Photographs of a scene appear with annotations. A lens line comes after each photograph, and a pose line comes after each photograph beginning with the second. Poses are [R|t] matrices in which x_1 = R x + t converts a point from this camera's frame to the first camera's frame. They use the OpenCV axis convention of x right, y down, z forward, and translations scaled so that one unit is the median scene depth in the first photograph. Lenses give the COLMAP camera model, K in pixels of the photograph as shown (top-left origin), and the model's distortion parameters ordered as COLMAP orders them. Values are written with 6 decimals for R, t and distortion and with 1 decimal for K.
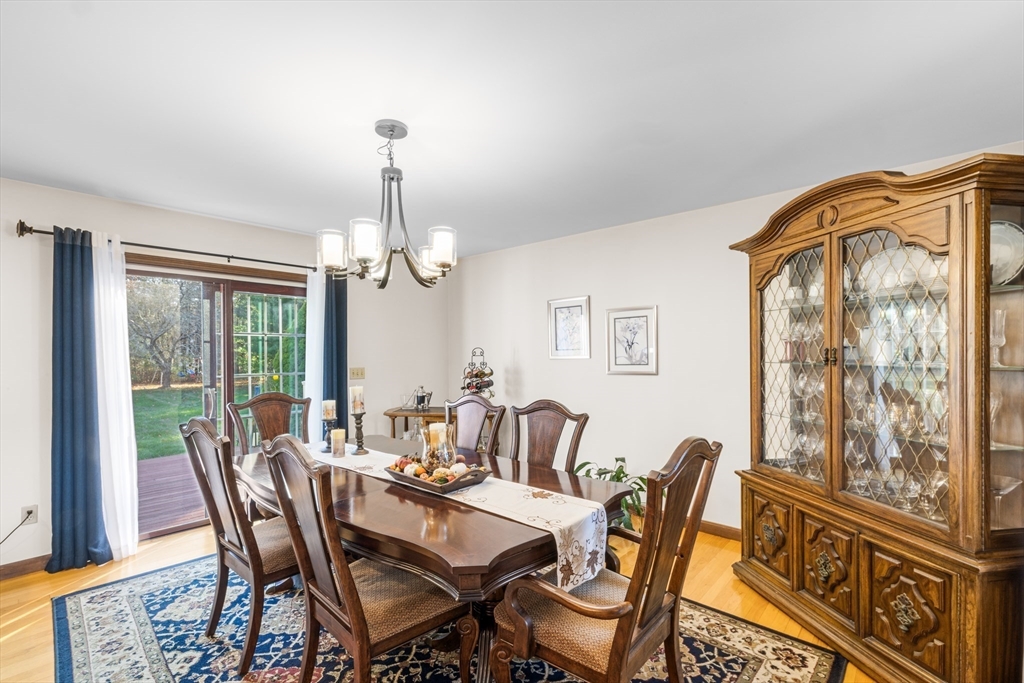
lens RADIAL K [[463.4, 0, 514.7], [0, 463.4, 358.1], [0, 0, 1]] dist [-0.002796, 0.001394]
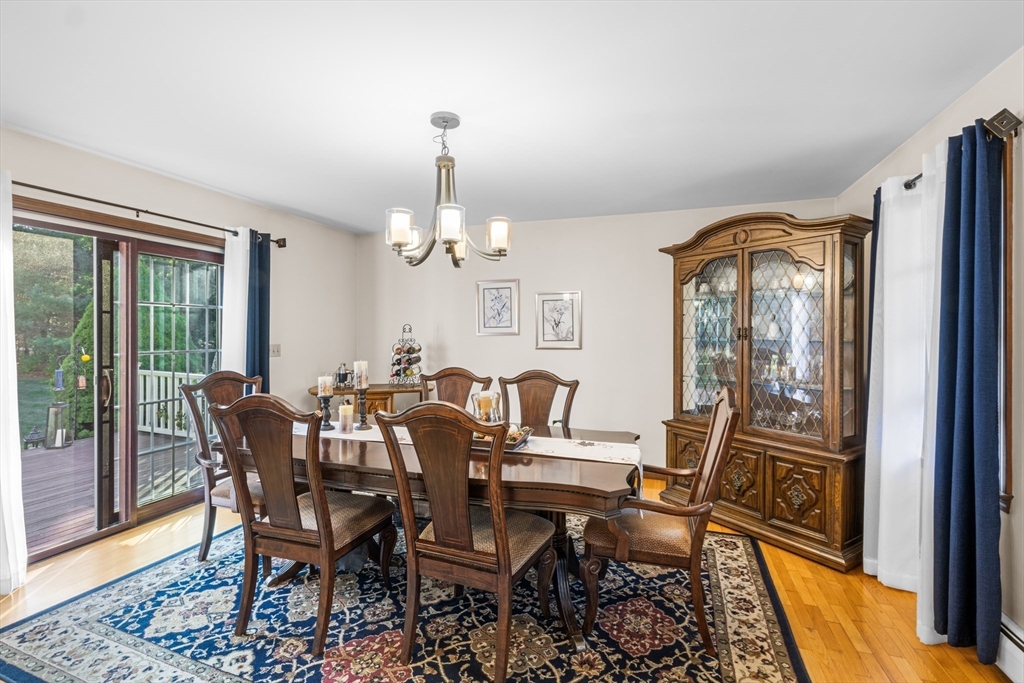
lens RADIAL K [[463.4, 0, 516.5], [0, 463.4, 336.5], [0, 0, 1]] dist [-0.002796, 0.001394]
pose [[0.919456, 0.004207, 0.393171, -0.508516], [-0.003985, 0.999991, -0.001380, 0.009442], [-0.393173, -0.000298, 0.919464, -0.052859]]
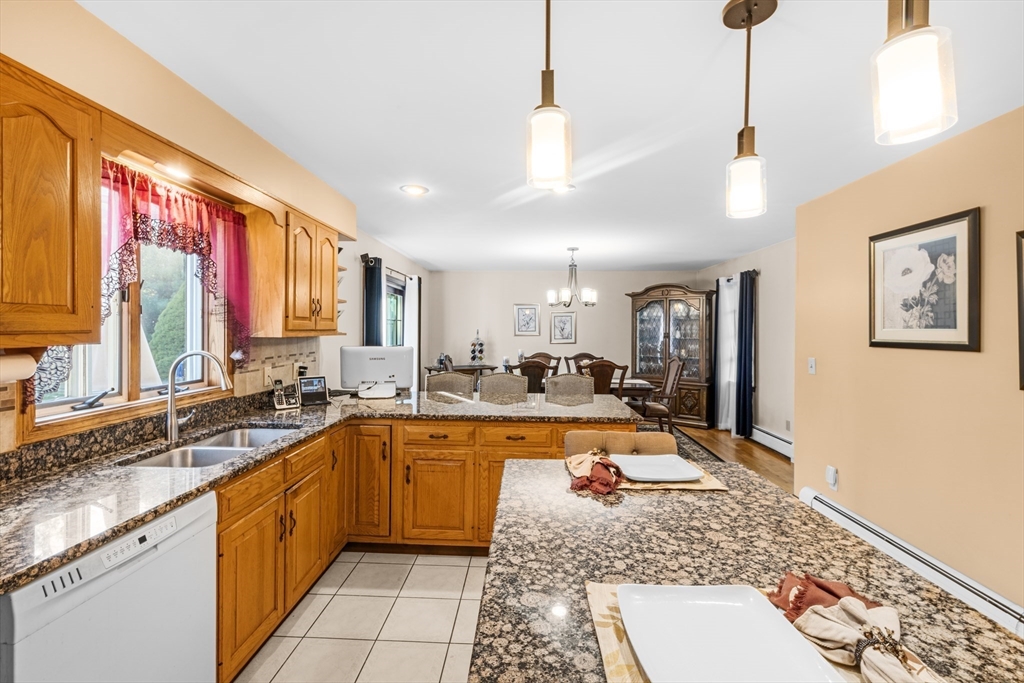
lens RADIAL K [[463.4, 0, 516.9], [0, 463.4, 334.4], [0, 0, 1]] dist [-0.002796, 0.001394]
pose [[0.757885, 0.003793, 0.652377, -2.119776], [-0.004642, 0.999989, -0.000420, -0.005460], [-0.652371, -0.002710, 0.757895, -0.746813]]
